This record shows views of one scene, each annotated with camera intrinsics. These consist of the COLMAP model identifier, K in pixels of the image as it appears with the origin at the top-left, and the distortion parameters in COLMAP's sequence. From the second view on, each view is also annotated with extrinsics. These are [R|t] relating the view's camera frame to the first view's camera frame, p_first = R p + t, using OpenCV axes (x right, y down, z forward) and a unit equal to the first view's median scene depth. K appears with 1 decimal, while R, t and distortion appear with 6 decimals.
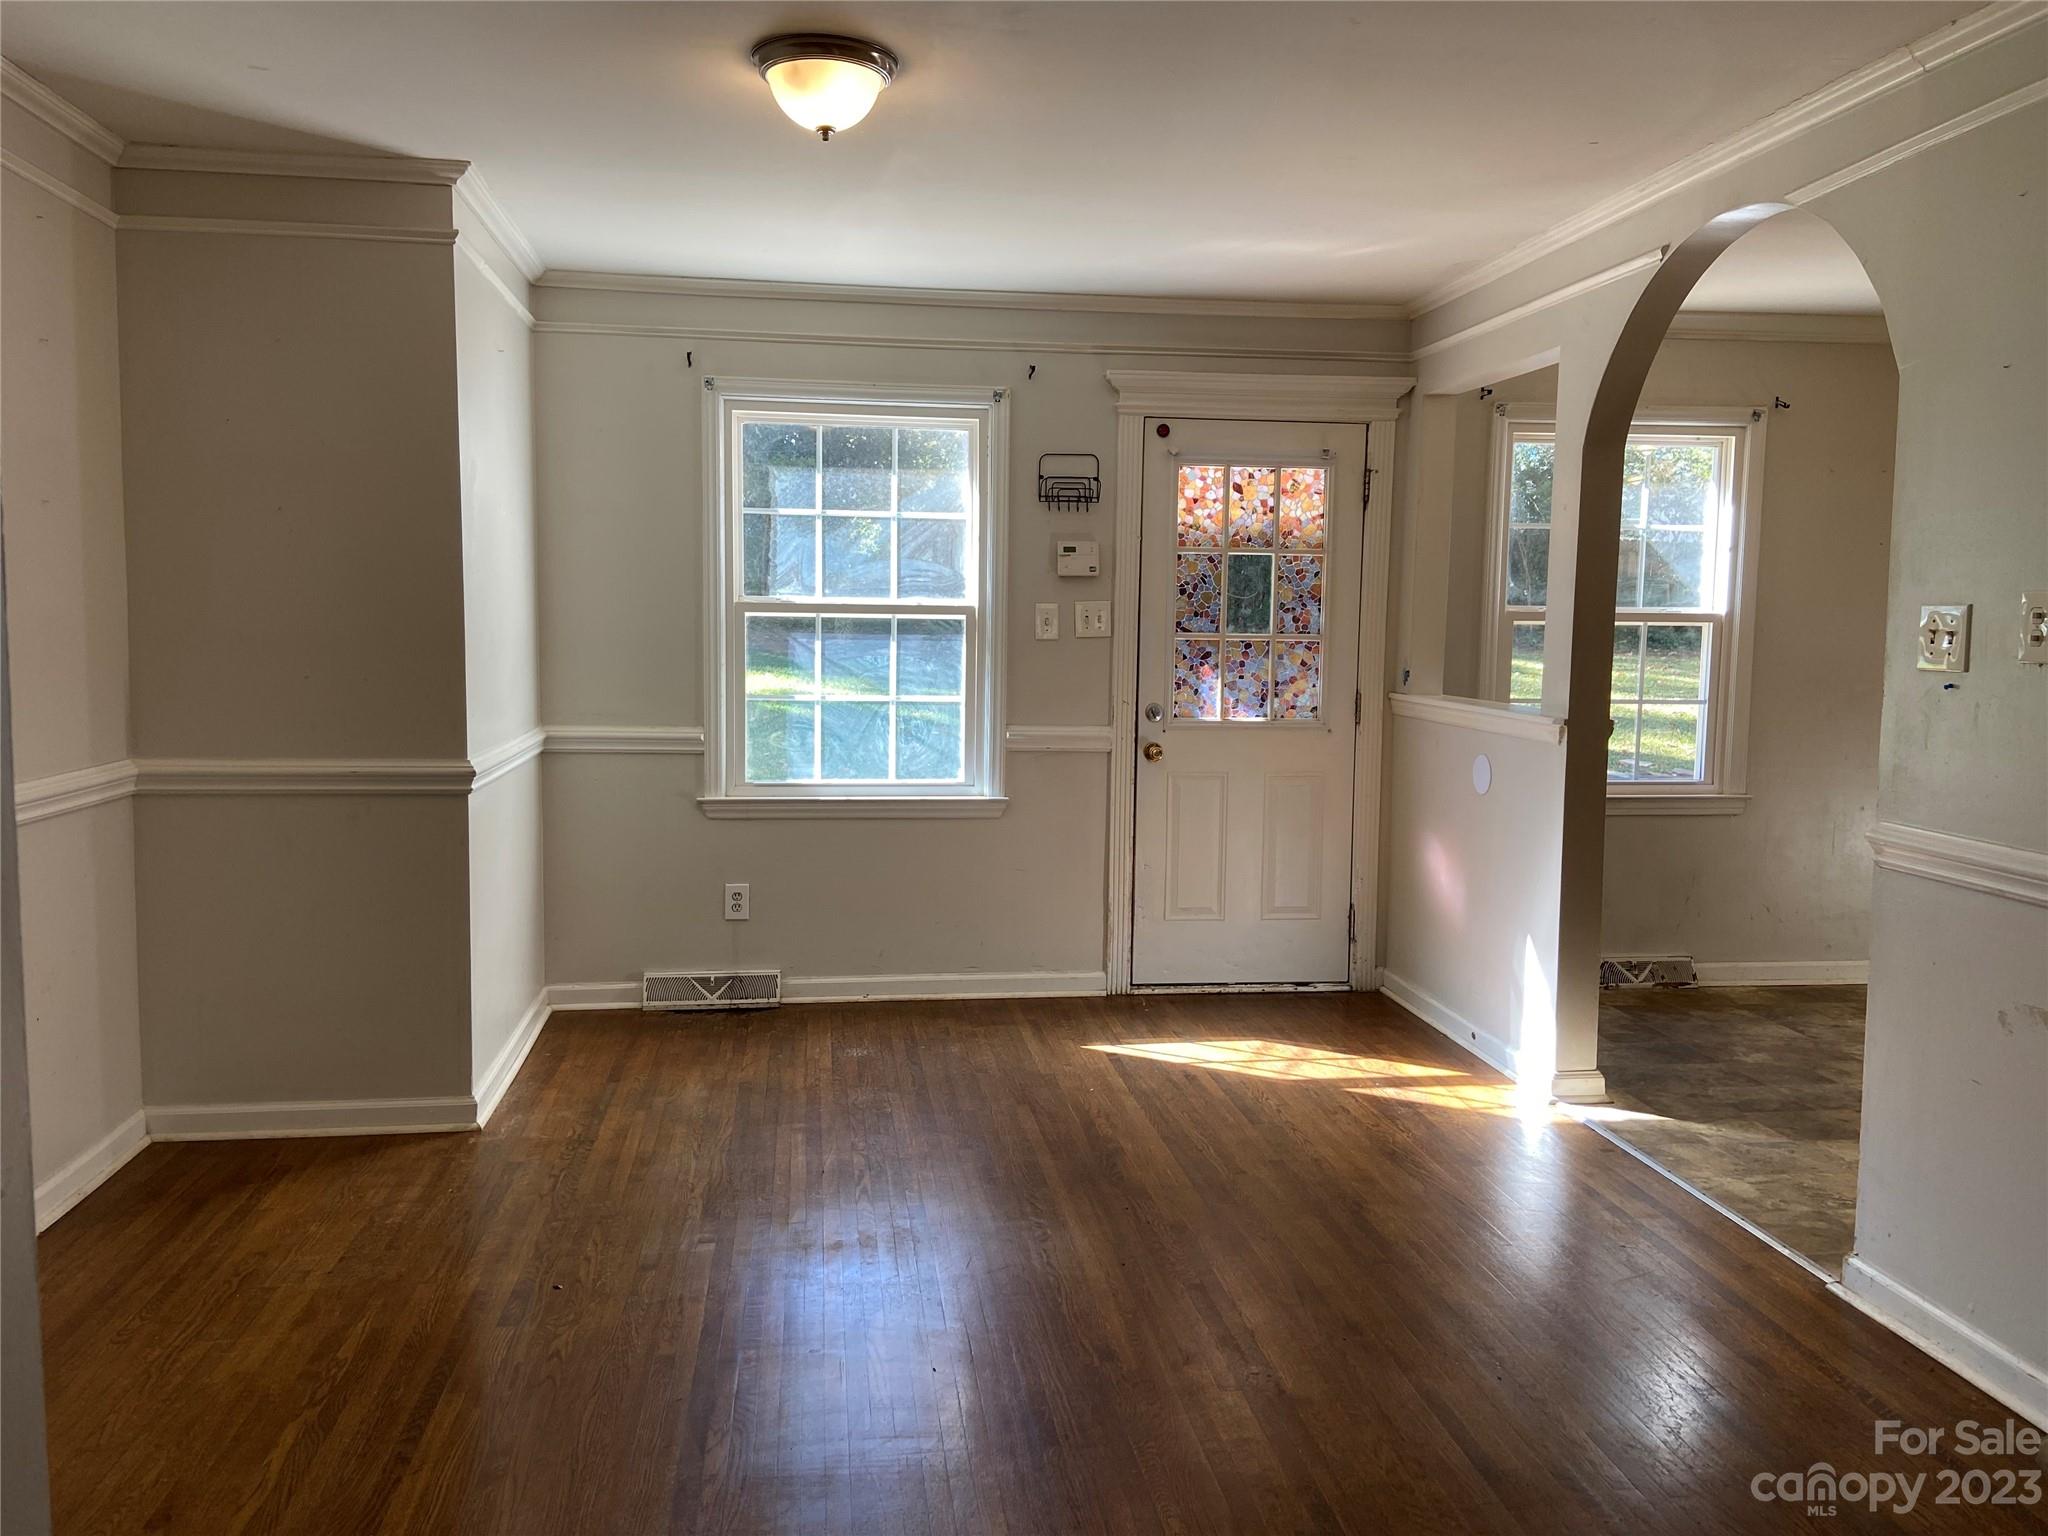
lens RADIAL K [[1528.6, 0, 1020.9], [0, 1528.6, 742.2], [0, 0, 1]] dist [0.138187, -0.171896]
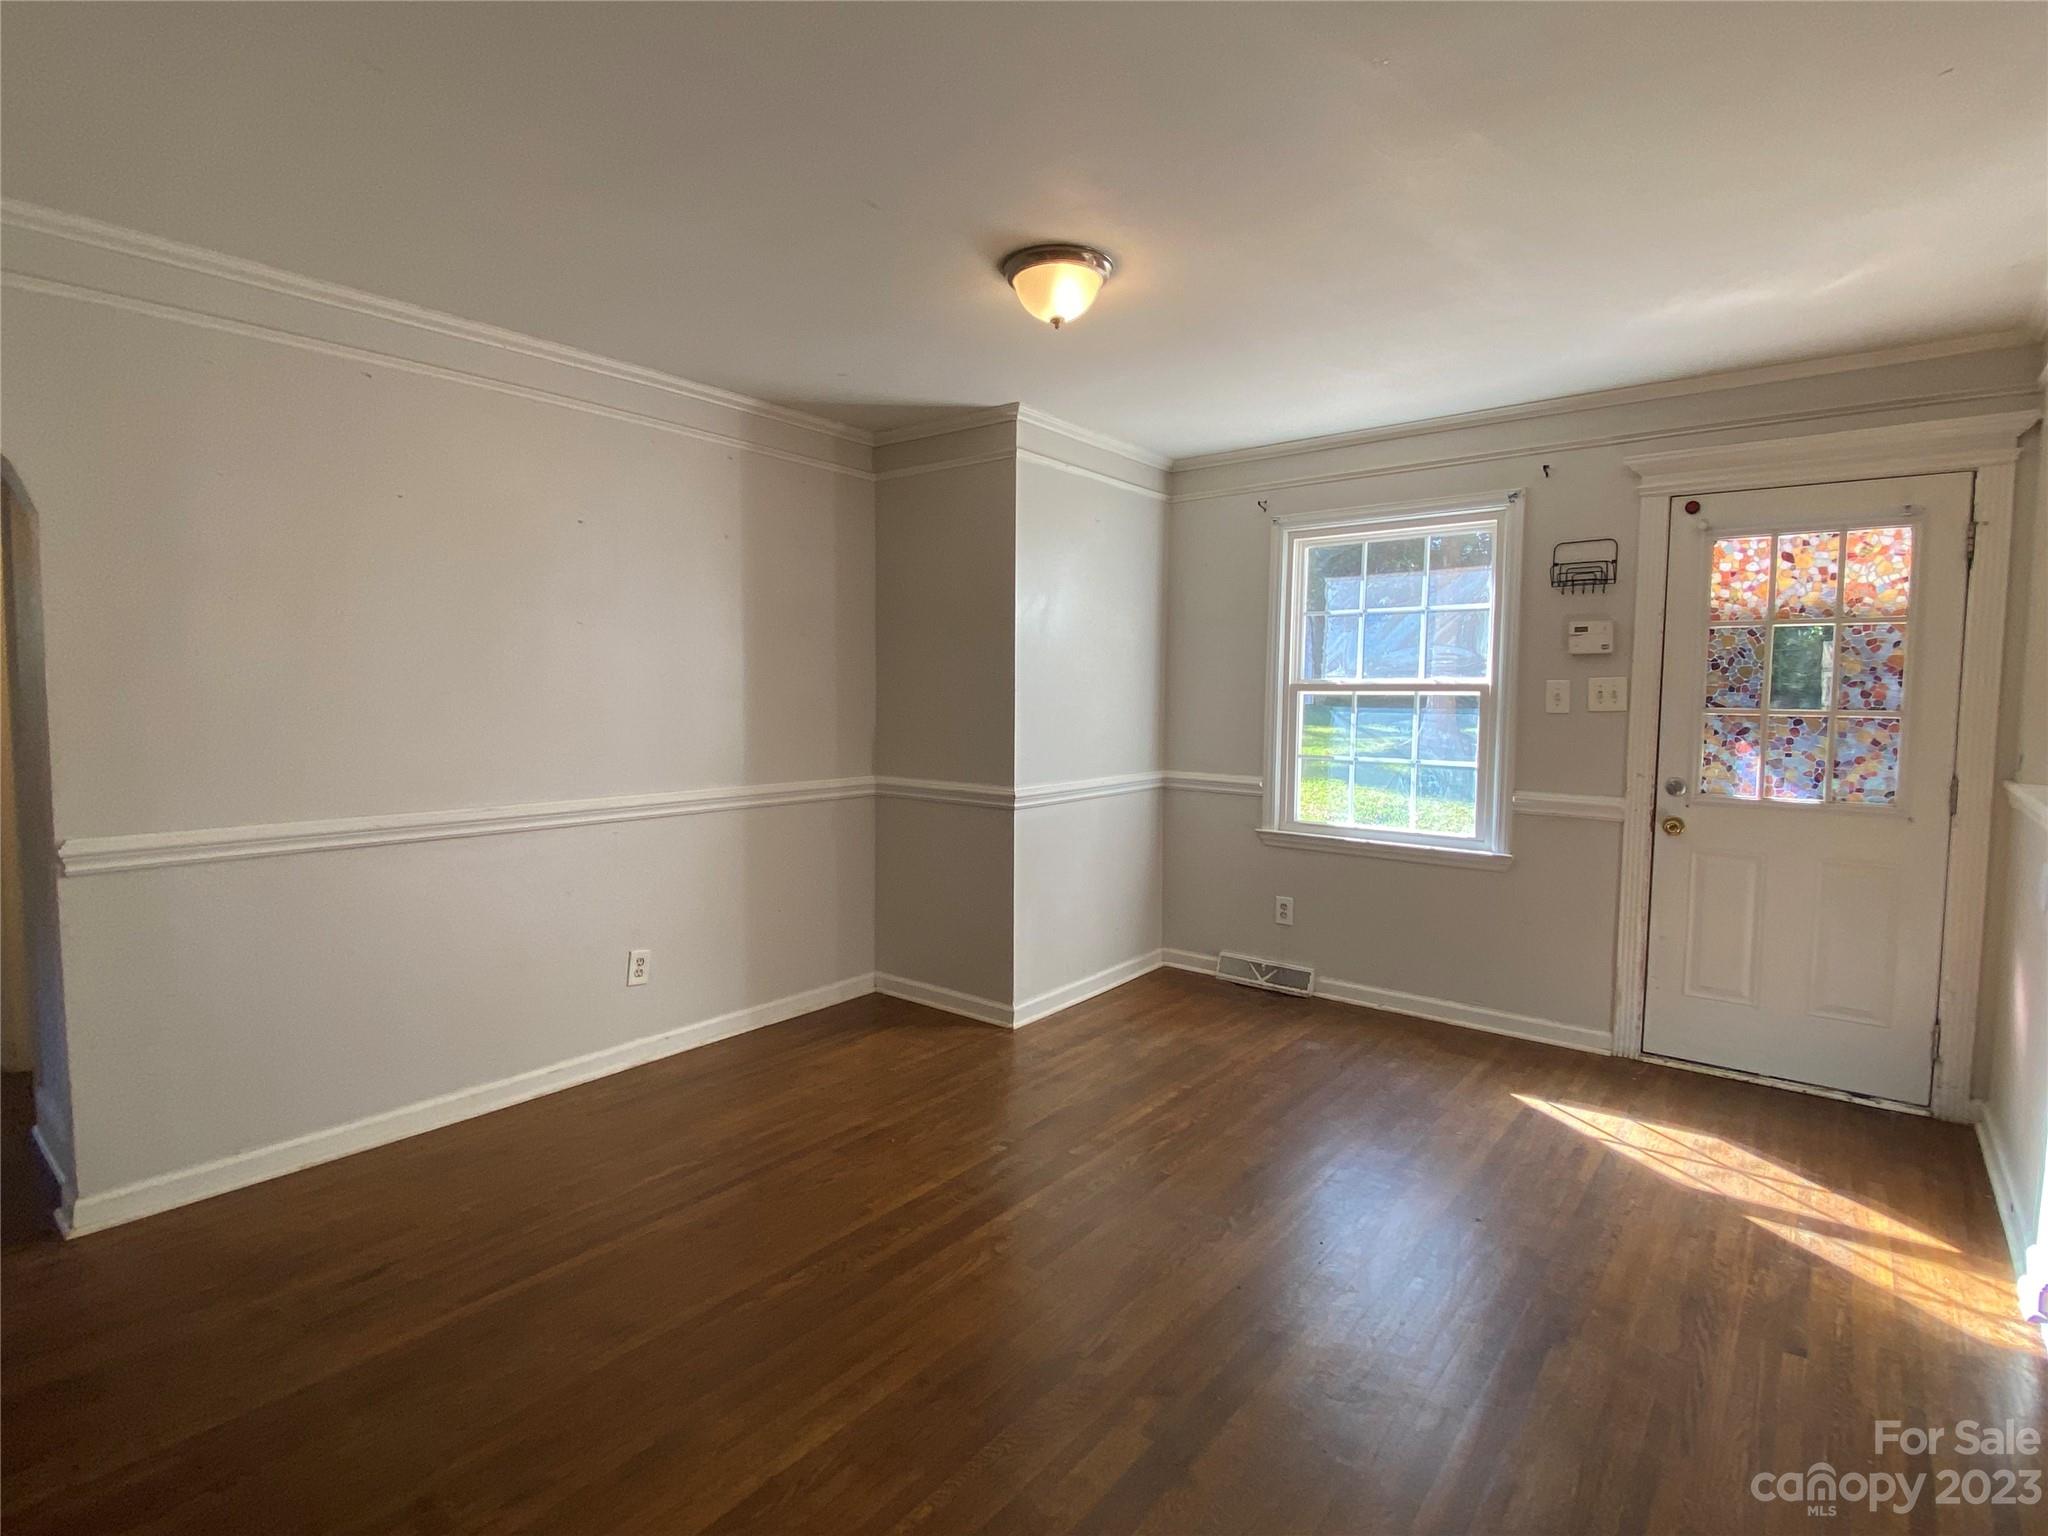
lens RADIAL K [[1006.6, 0, 1018.0], [0, 1006.6, 758.0], [0, 0, 1]] dist [0.029055, -0.032864]
pose [[0.689962, 0.039964, -0.722742, 0.274196], [-0.057483, 0.998346, 0.000328, -0.013948], [0.721560, 0.041319, 0.691118, 0.232019]]
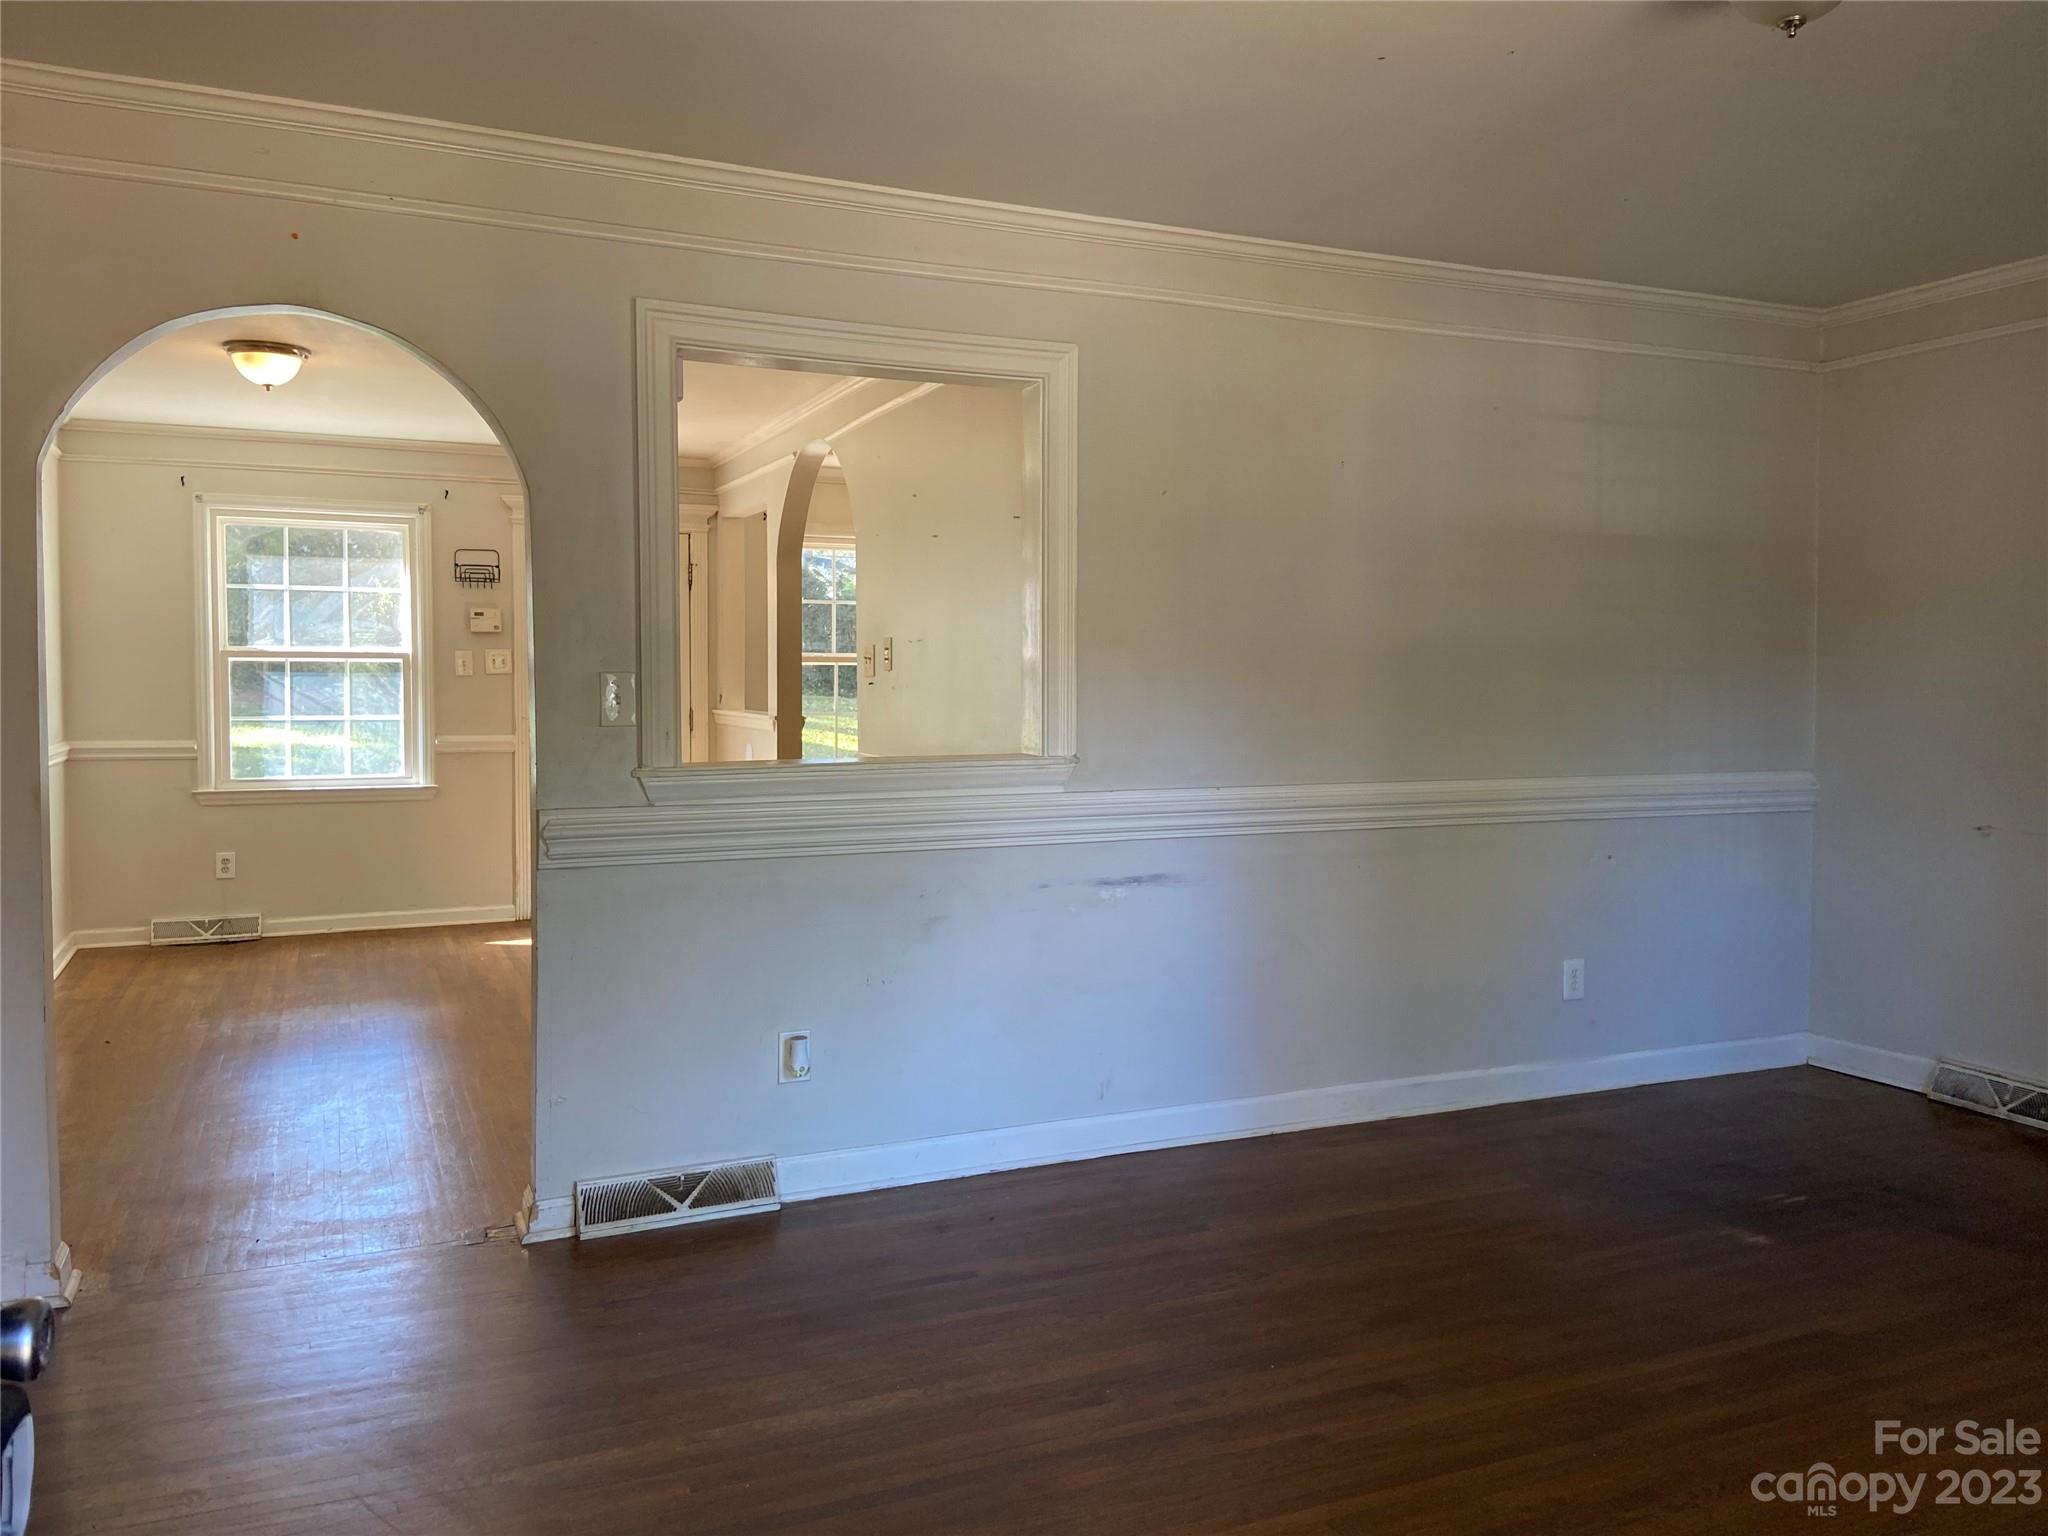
lens RADIAL K [[1528.6, 0, 1020.9], [0, 1528.6, 742.2], [0, 0, 1]] dist [0.138187, -0.171896]
pose [[0.960634, -0.022288, 0.276920, 0.115731], [0.033903, 0.998732, -0.037228, 0.068967], [-0.275739, 0.045151, 0.960172, -0.558682]]
